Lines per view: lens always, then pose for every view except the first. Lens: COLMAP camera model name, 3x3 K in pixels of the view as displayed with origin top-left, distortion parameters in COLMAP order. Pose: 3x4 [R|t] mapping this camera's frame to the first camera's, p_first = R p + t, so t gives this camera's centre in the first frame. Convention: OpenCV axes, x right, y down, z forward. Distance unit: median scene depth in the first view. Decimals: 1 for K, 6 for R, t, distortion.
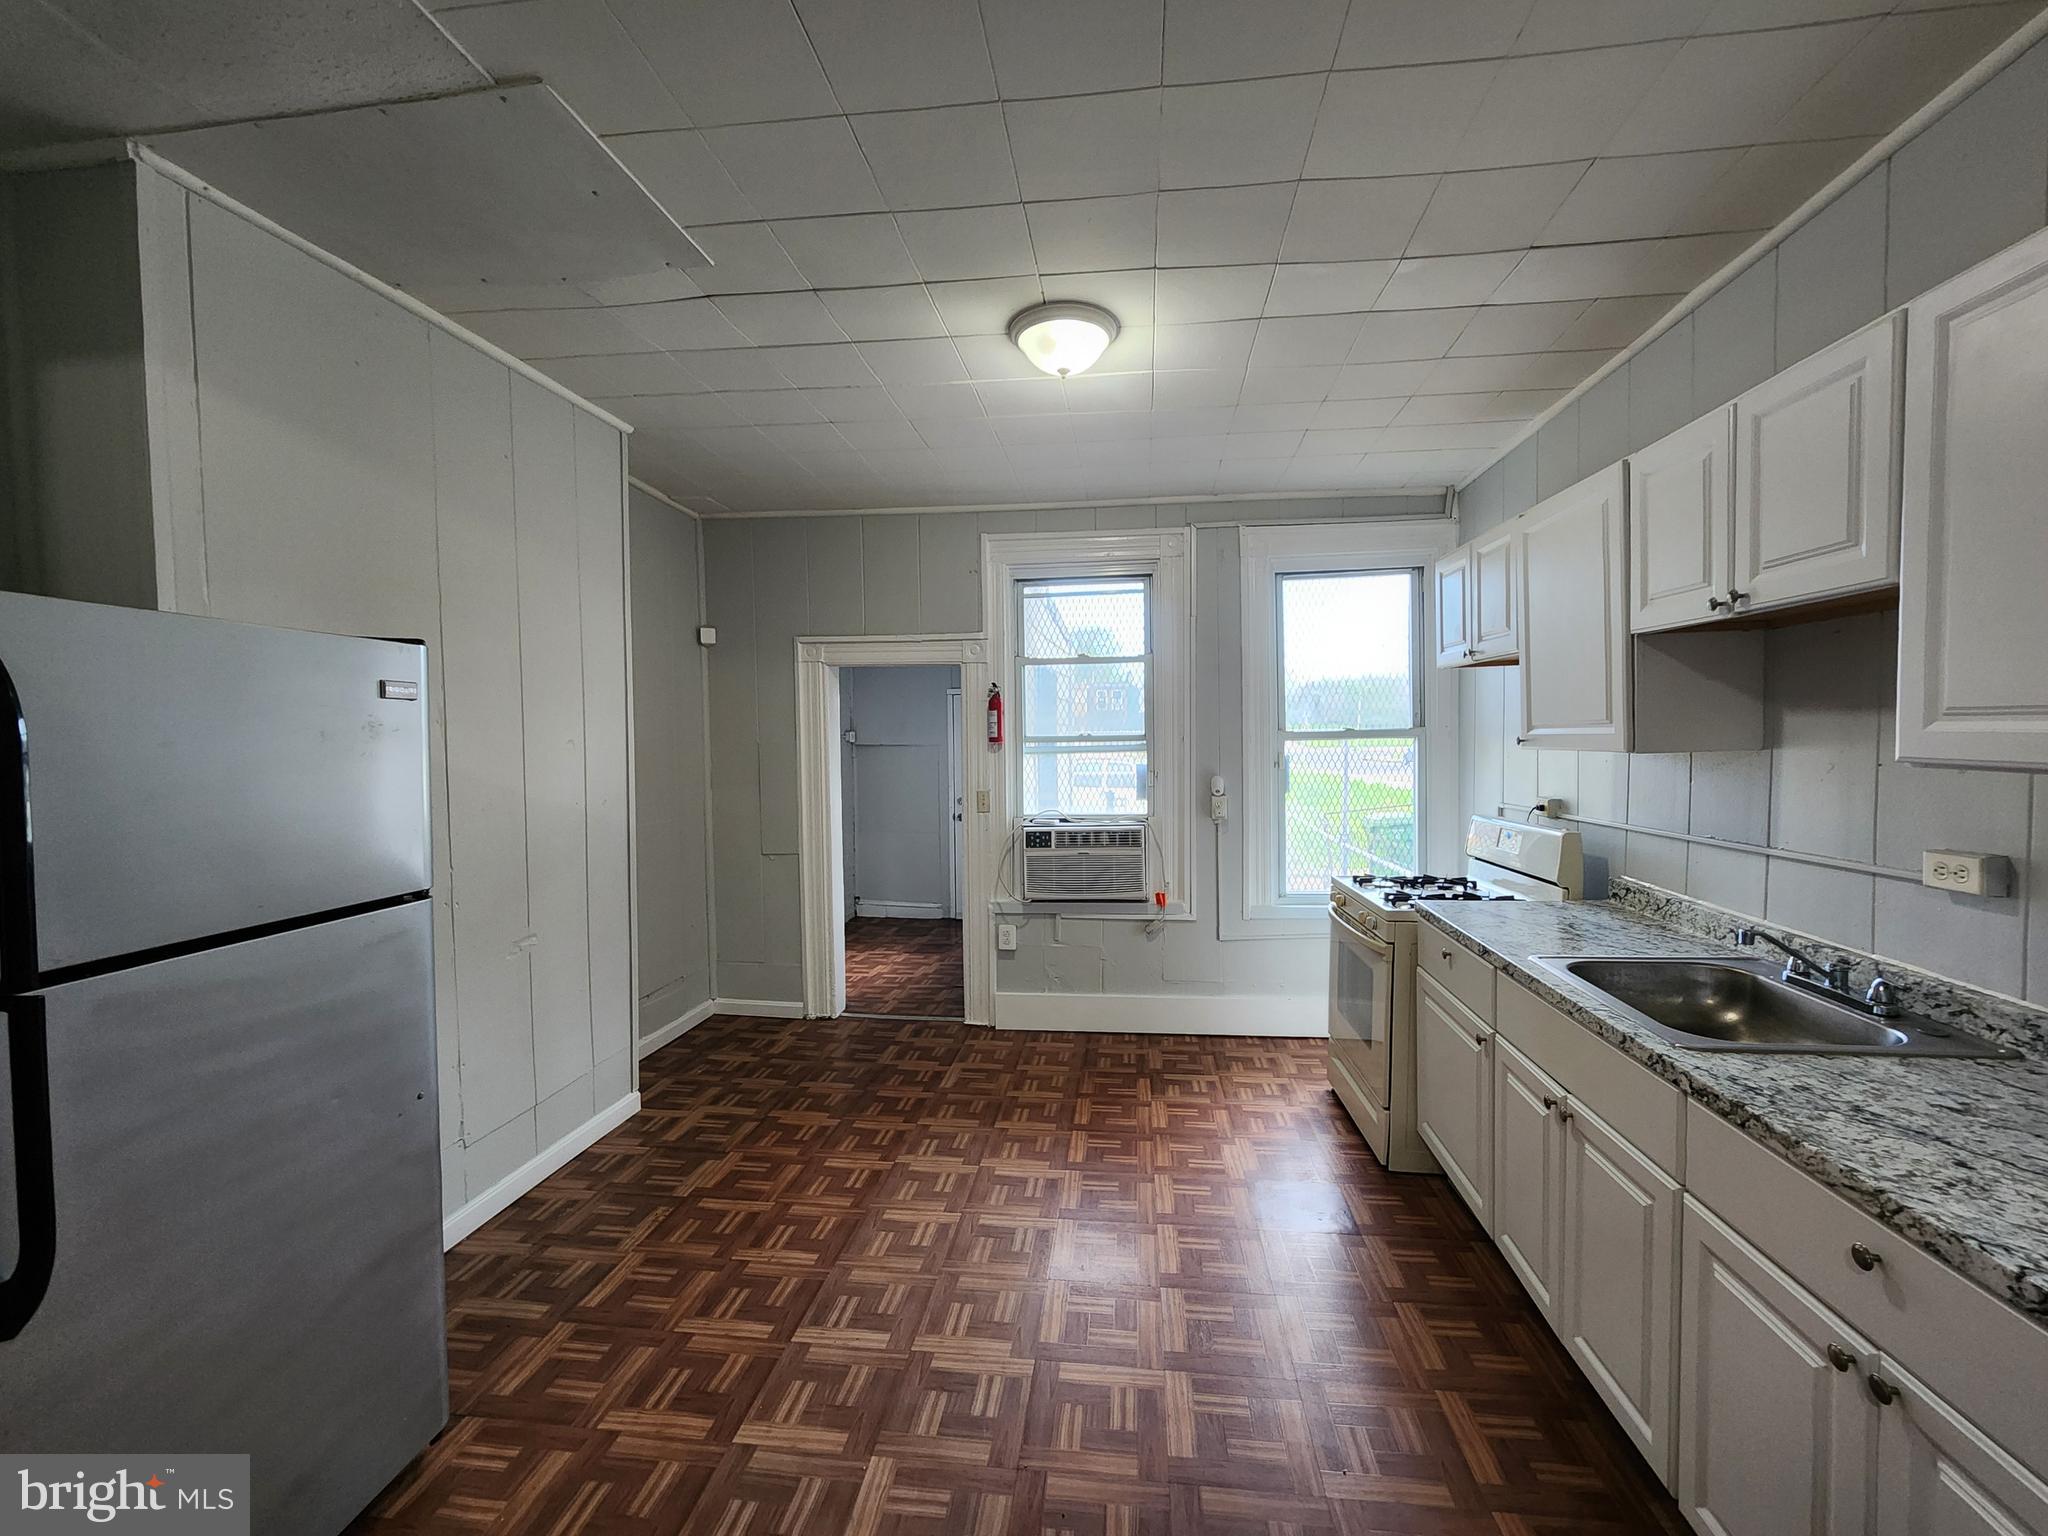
lens RADIAL K [[836.9, 0, 1025.1], [0, 836.9, 754.1], [0, 0, 1]] dist [0.007400, -0.004594]
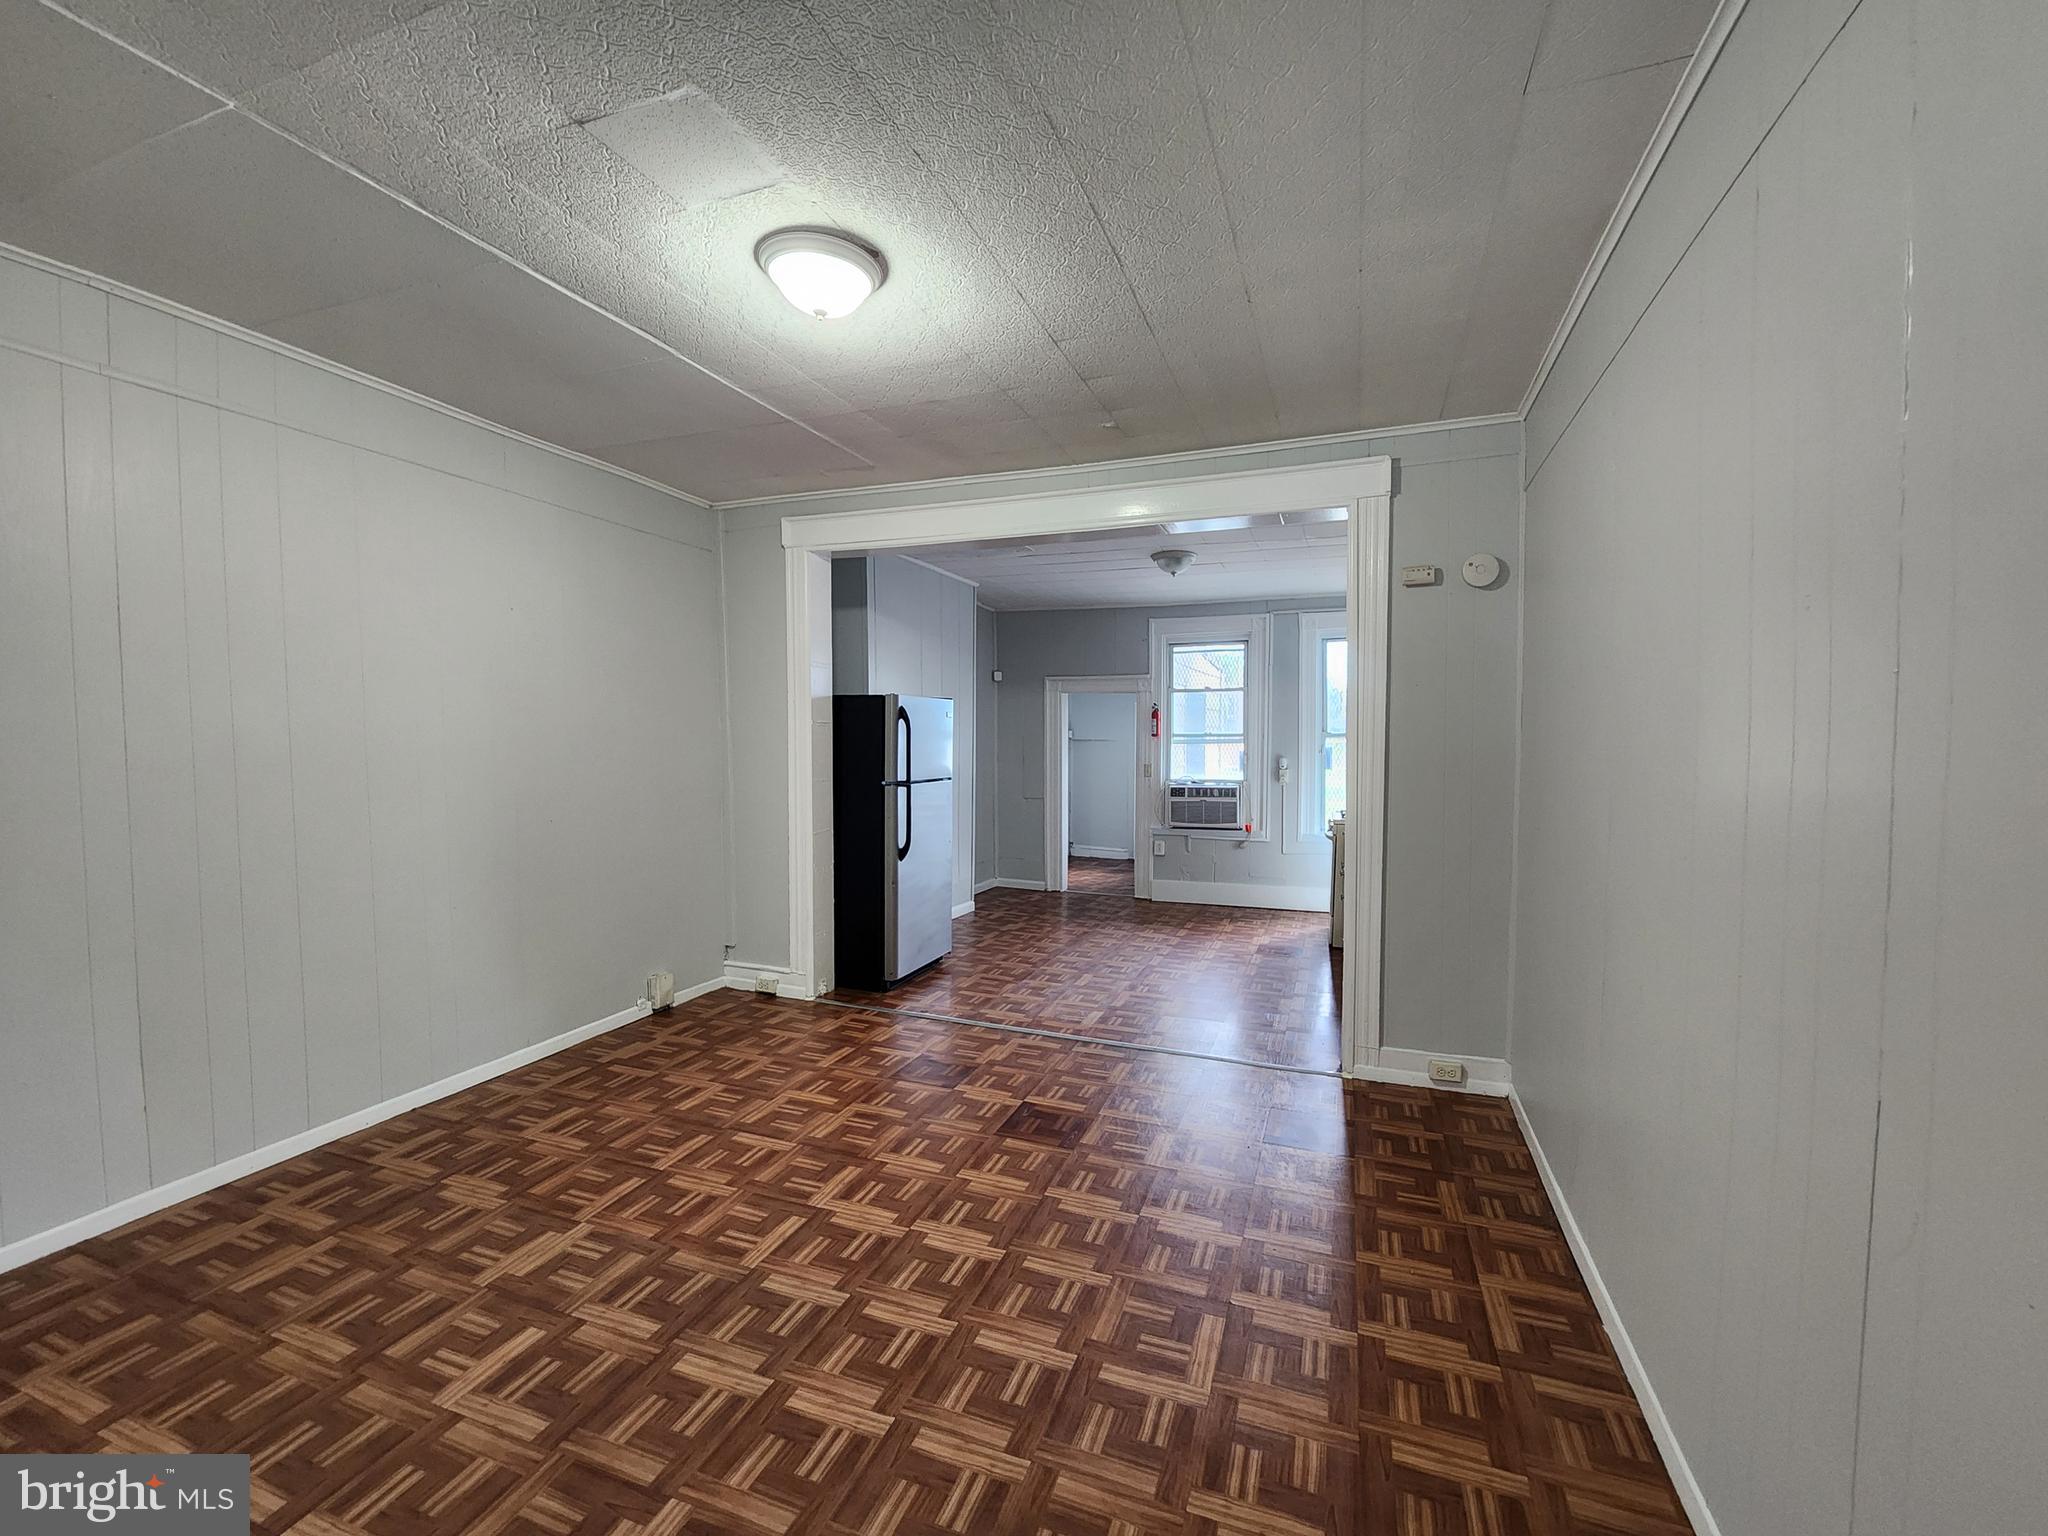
lens RADIAL K [[836.9, 0, 1039.8], [0, 836.9, 764.8], [0, 0, 1]] dist [0.007400, -0.004594]
pose [[0.969494, 0.017971, -0.244457, 0.161691], [-0.013377, 0.999702, 0.020440, 0.011878], [0.244751, -0.016547, 0.969445, -0.775265]]
